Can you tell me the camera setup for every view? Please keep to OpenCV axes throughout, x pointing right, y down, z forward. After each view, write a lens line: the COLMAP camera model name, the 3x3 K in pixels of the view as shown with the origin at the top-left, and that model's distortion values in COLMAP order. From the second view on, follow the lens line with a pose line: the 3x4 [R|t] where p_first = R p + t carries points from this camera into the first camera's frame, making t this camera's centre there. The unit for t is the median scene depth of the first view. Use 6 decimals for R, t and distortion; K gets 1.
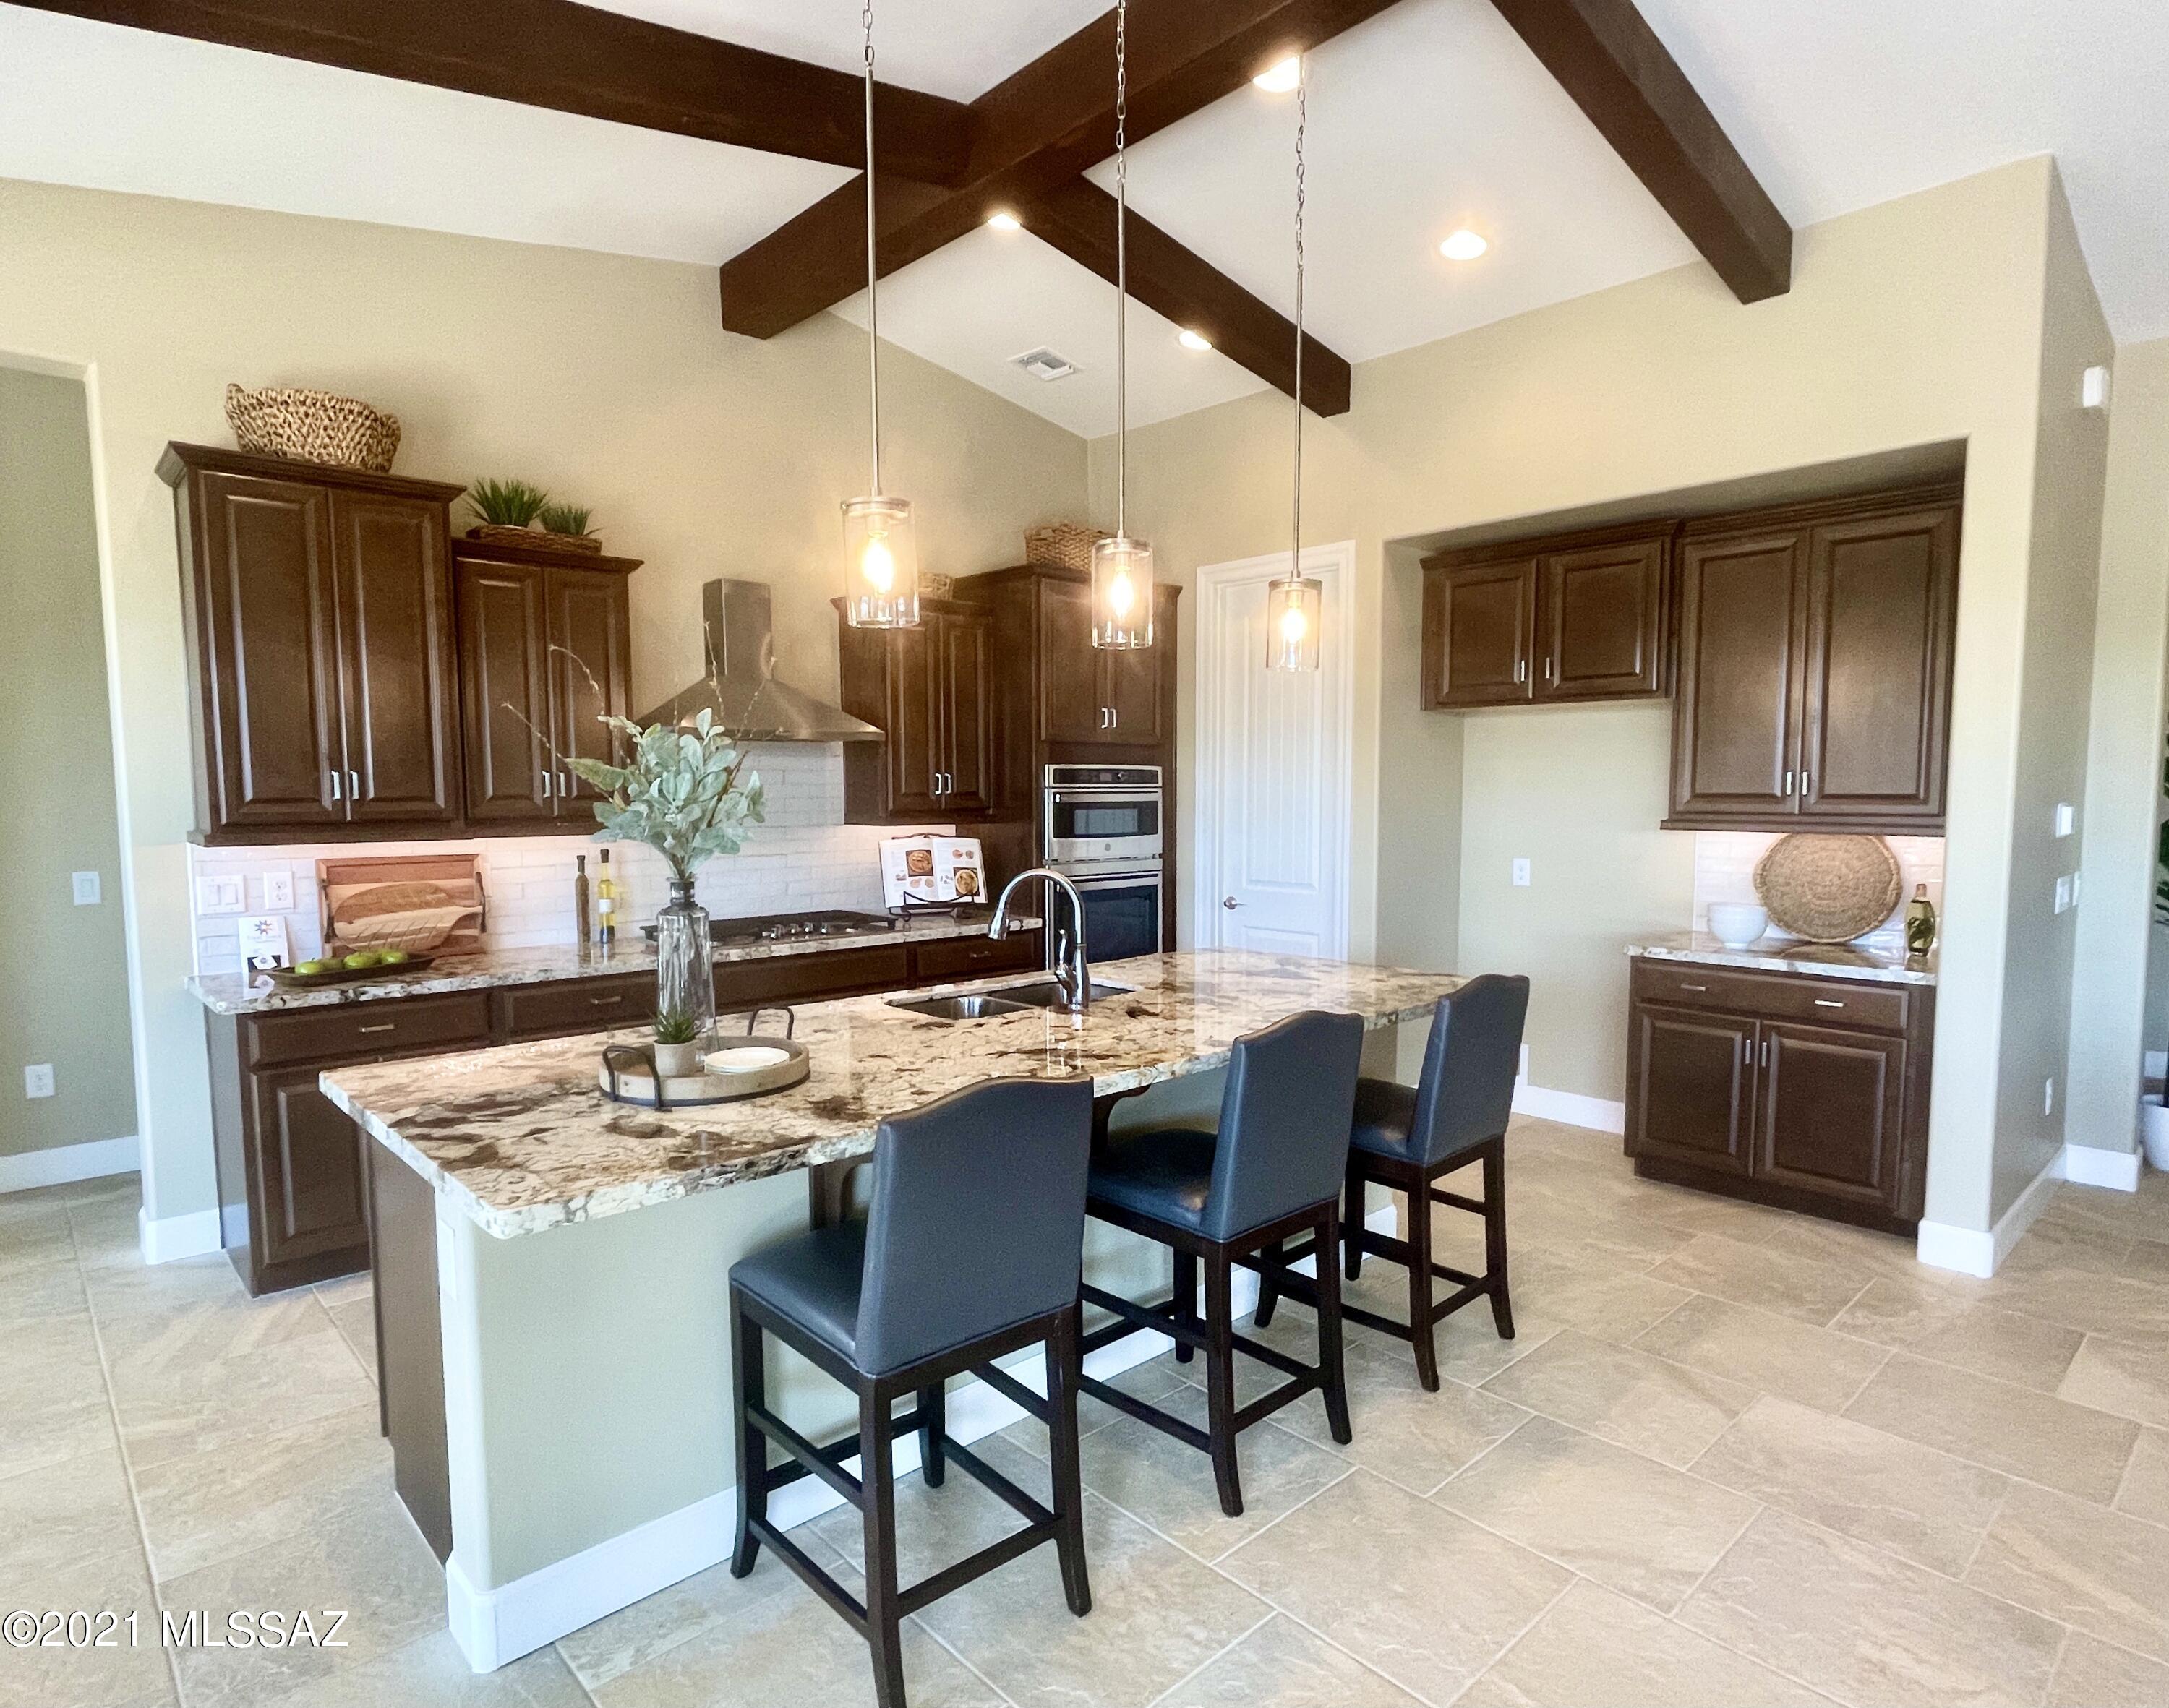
lens RADIAL K [[1192.3, 0, 1080.3], [0, 1192.3, 893.2], [0, 0, 1]] dist [-0.004285, -0.000409]
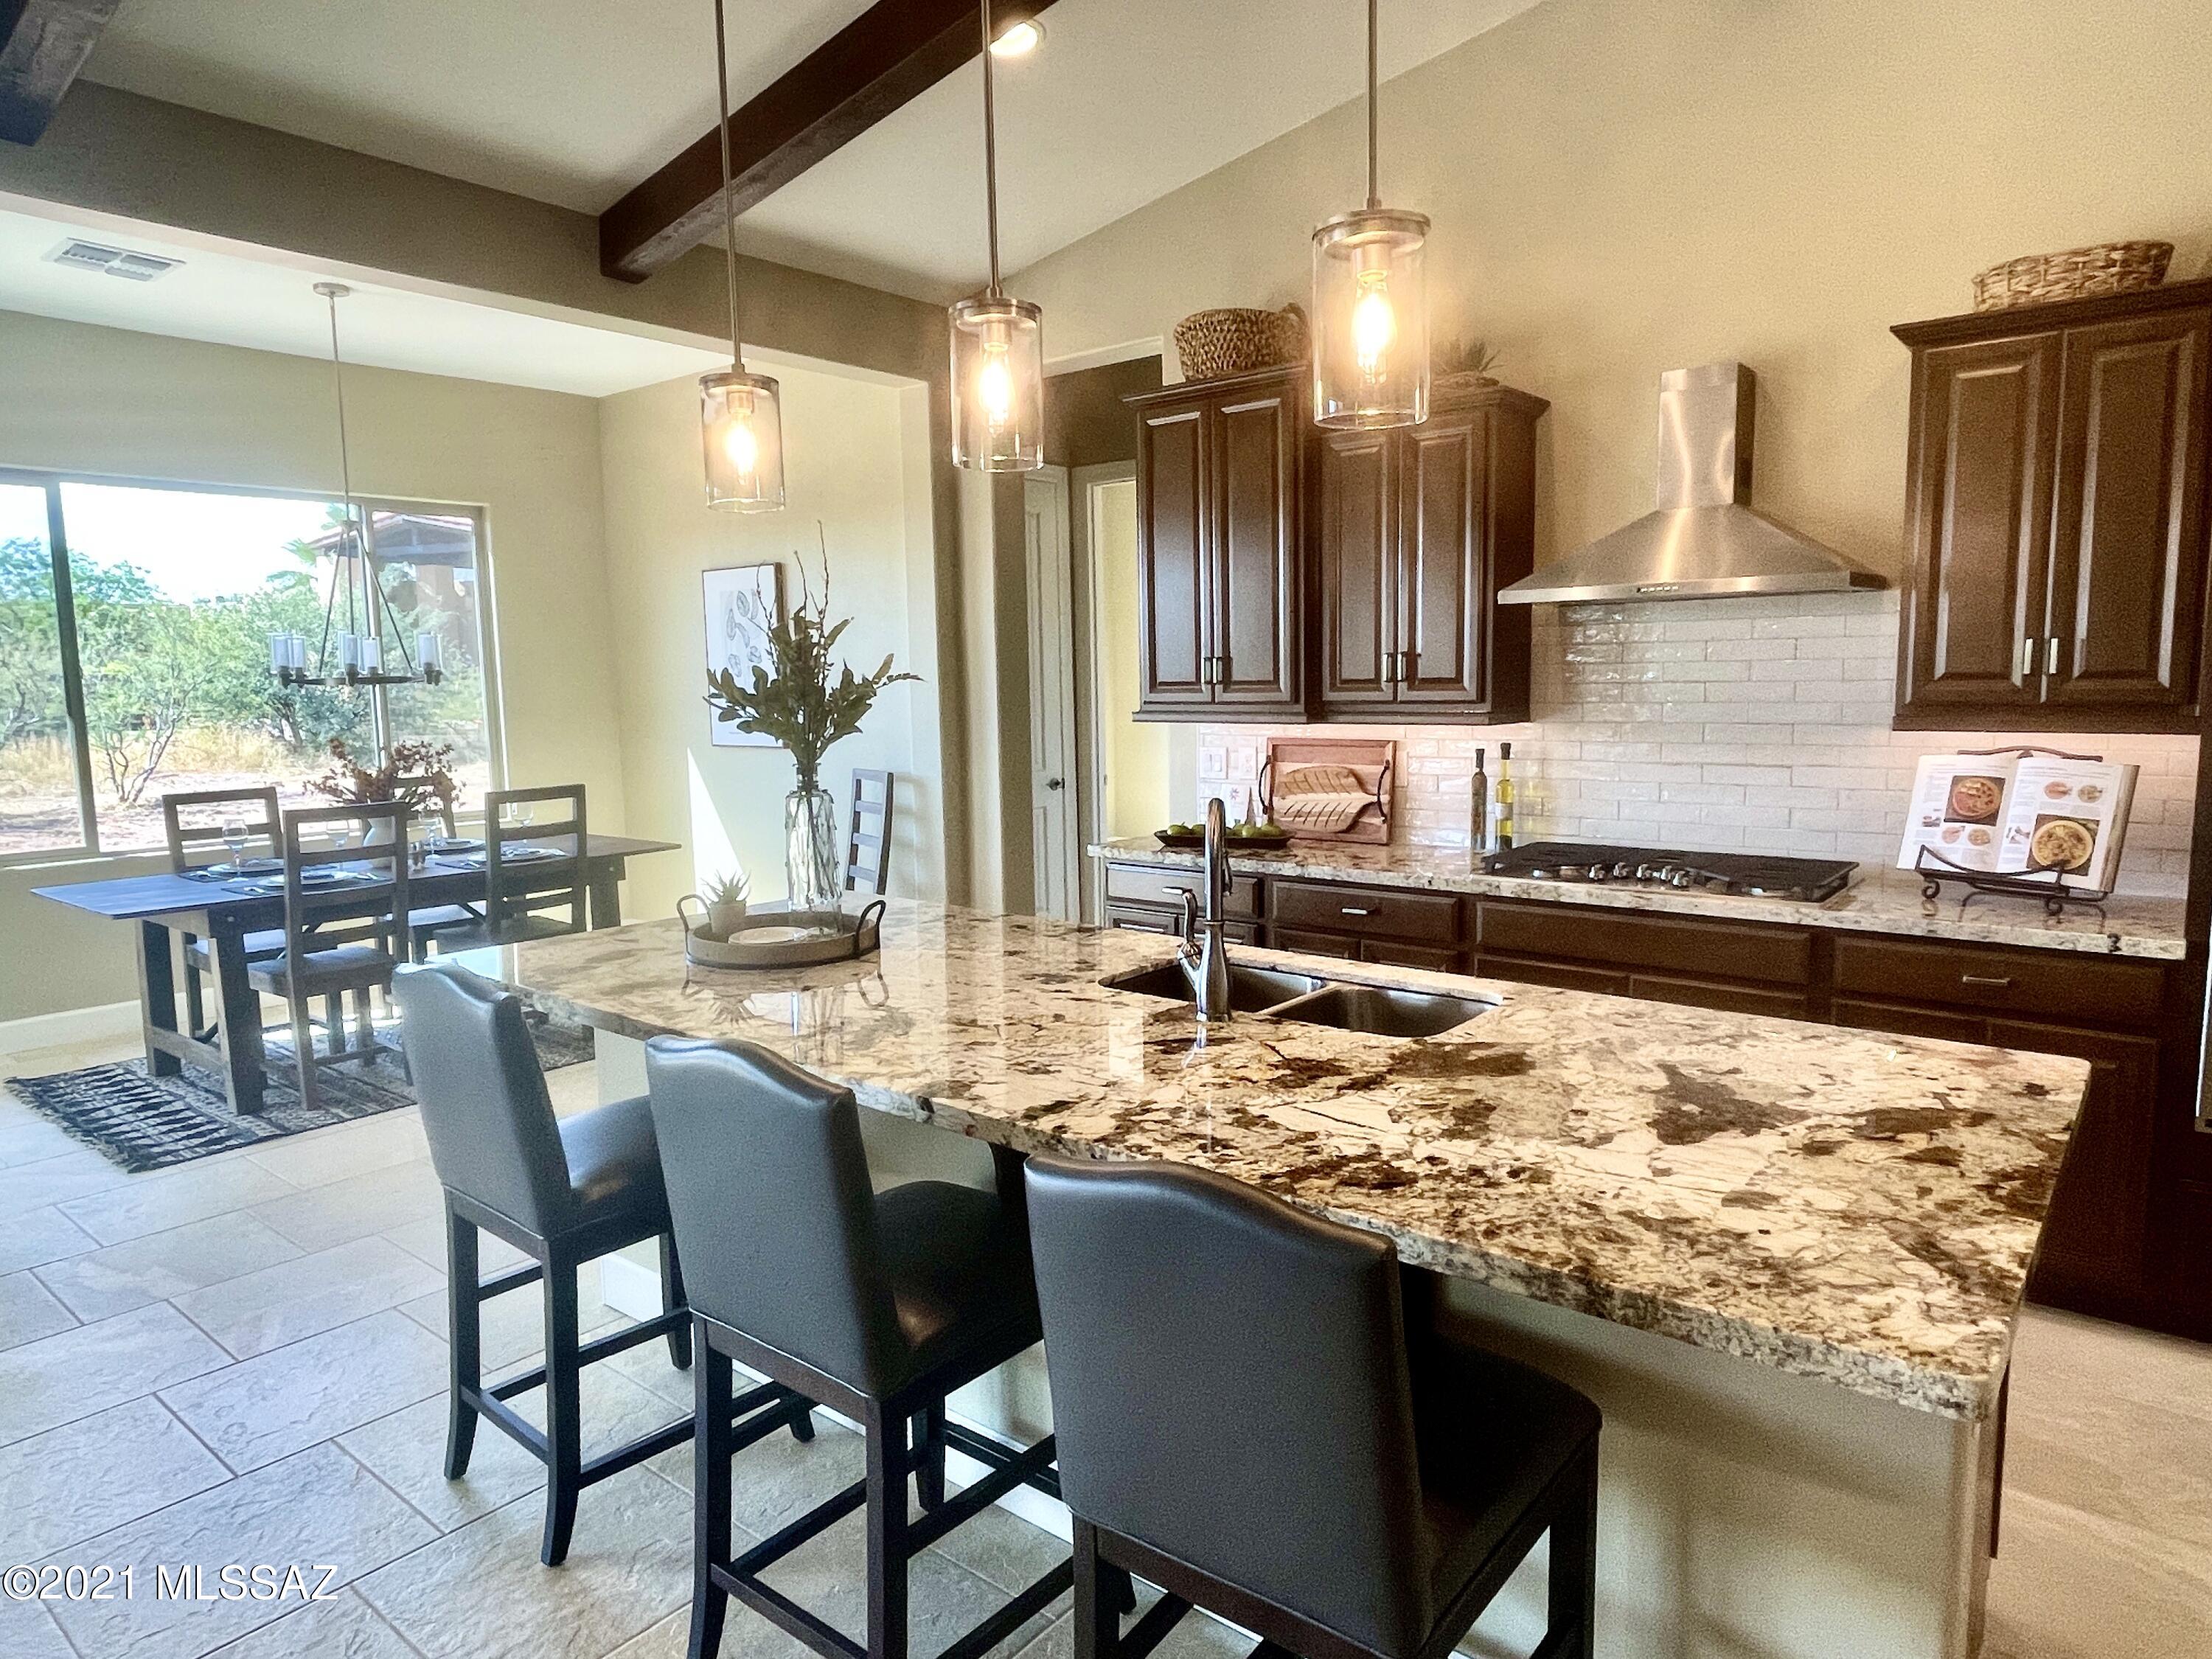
lens RADIAL K [[1358.7, 0, 1112.2], [0, 1358.7, 832.3], [0, 0, 1]] dist [-0.004554, -0.000492]
pose [[0.137471, 0.114547, -0.983860, 0.538021], [-0.074084, 0.991697, 0.105108, -0.058322], [0.987731, 0.058439, 0.144815, 0.642407]]
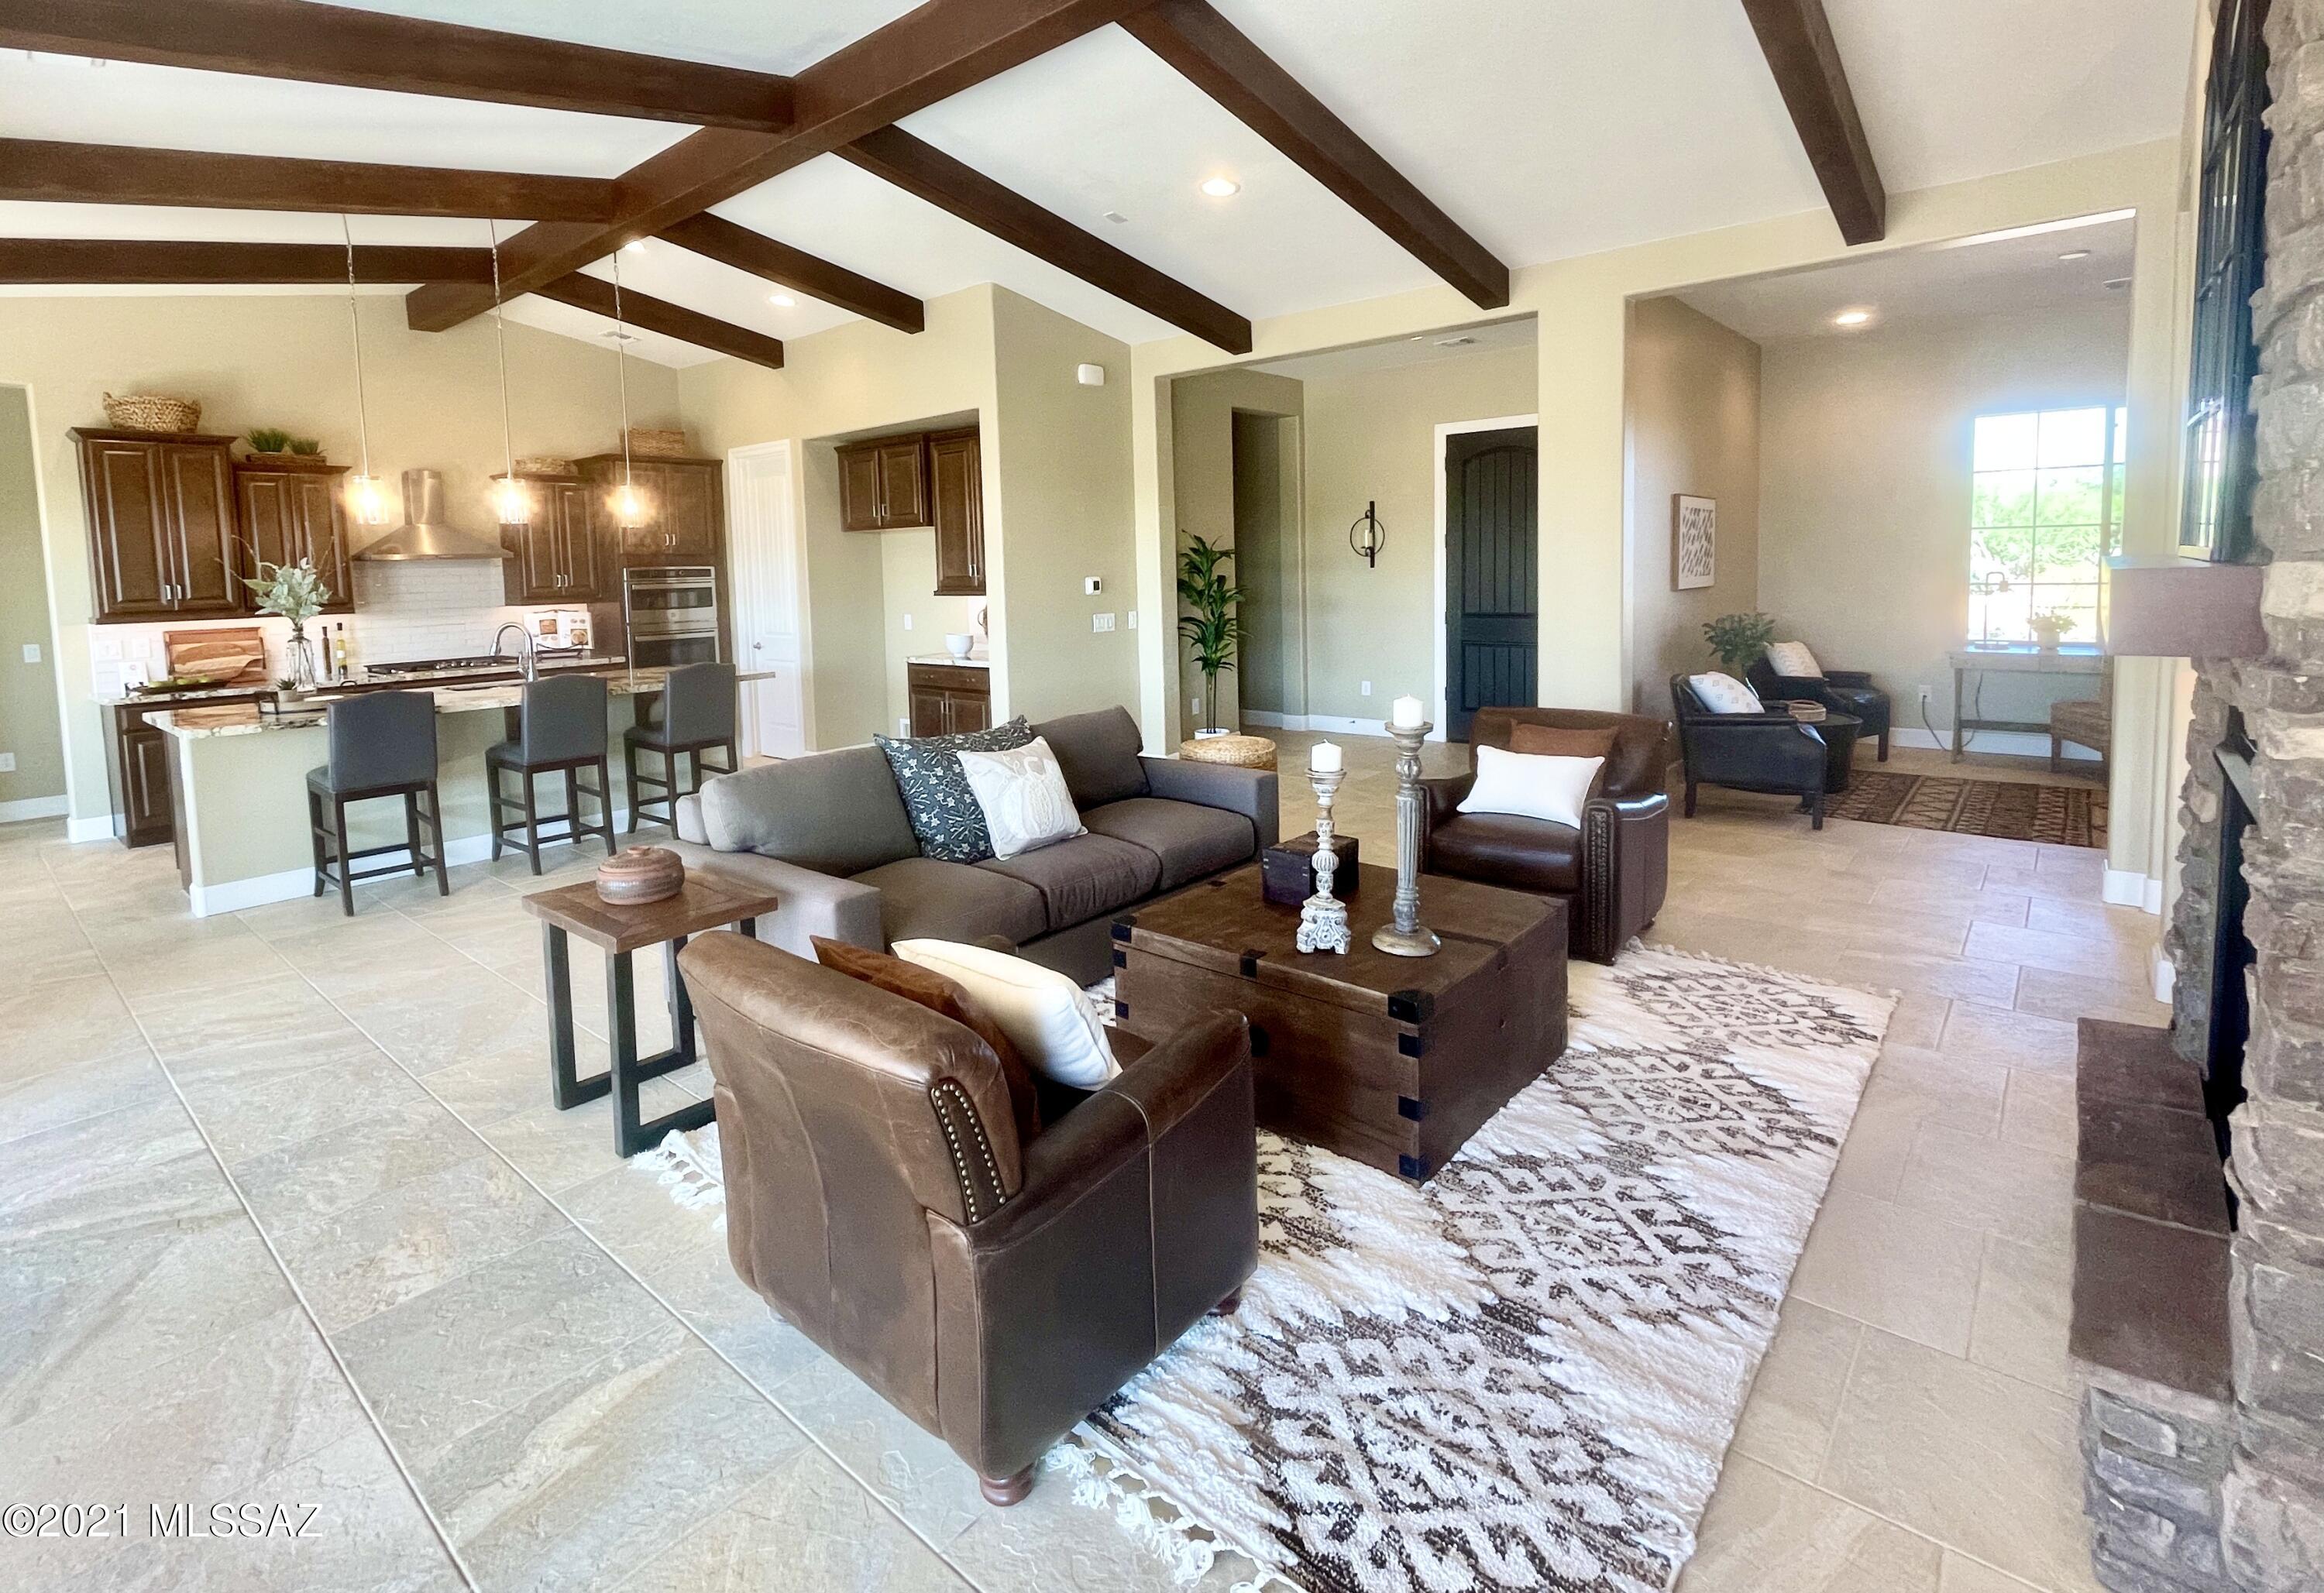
lens RADIAL K [[1066.6, 0, 1095.2], [0, 1066.6, 655.1], [0, 0, 1]] dist [-0.011206, 0.000077]
pose [[0.994629, -0.033693, 0.097869, 0.629680], [0.034671, 0.999364, -0.008318, 0.070530], [-0.097527, 0.011667, 0.995165, -0.772653]]
